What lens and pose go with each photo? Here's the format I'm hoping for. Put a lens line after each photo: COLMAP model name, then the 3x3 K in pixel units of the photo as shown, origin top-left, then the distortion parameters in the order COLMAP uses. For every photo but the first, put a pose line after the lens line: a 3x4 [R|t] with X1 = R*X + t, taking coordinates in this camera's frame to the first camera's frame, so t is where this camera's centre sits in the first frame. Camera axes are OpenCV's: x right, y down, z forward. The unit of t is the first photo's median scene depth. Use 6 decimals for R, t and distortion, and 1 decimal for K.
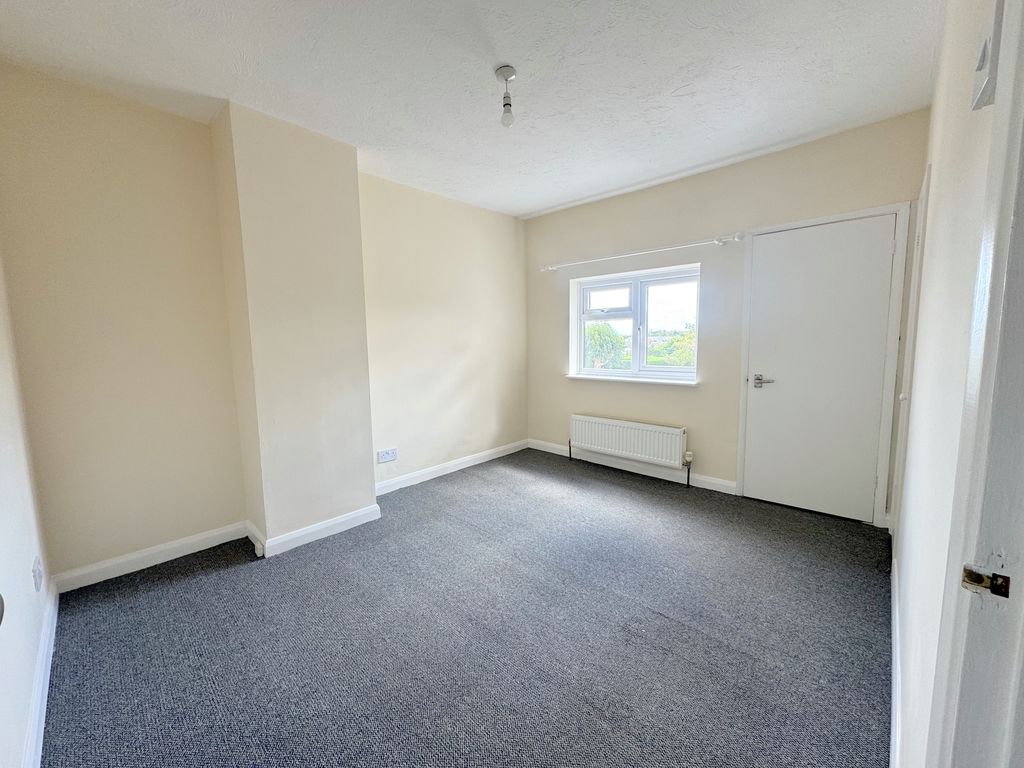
lens RADIAL K [[401.7, 0, 511.8], [0, 401.7, 383.2], [0, 0, 1]] dist [-0.006037, 0.000052]
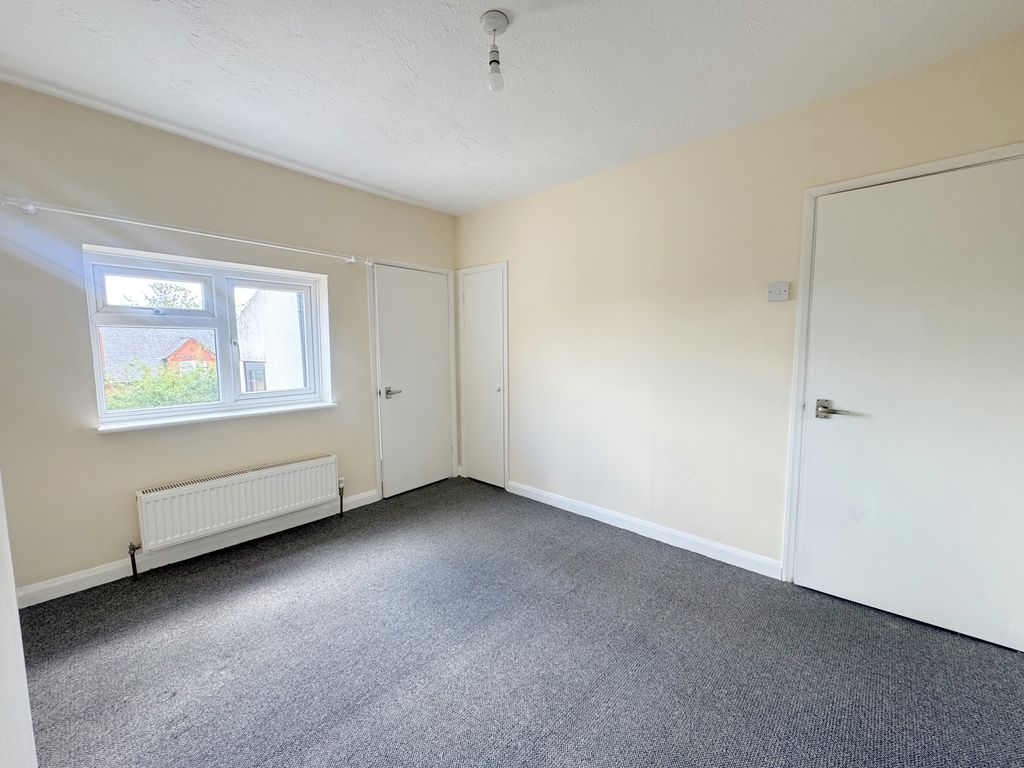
lens RADIAL K [[401.7, 0, 511.6], [0, 401.7, 384.8], [0, 0, 1]] dist [-0.006037, 0.000052]
pose [[-0.002782, -0.076304, 0.997081, -0.466545], [0.111804, 0.990809, 0.076136, -0.067702], [-0.993726, 0.111689, 0.005775, 0.573599]]
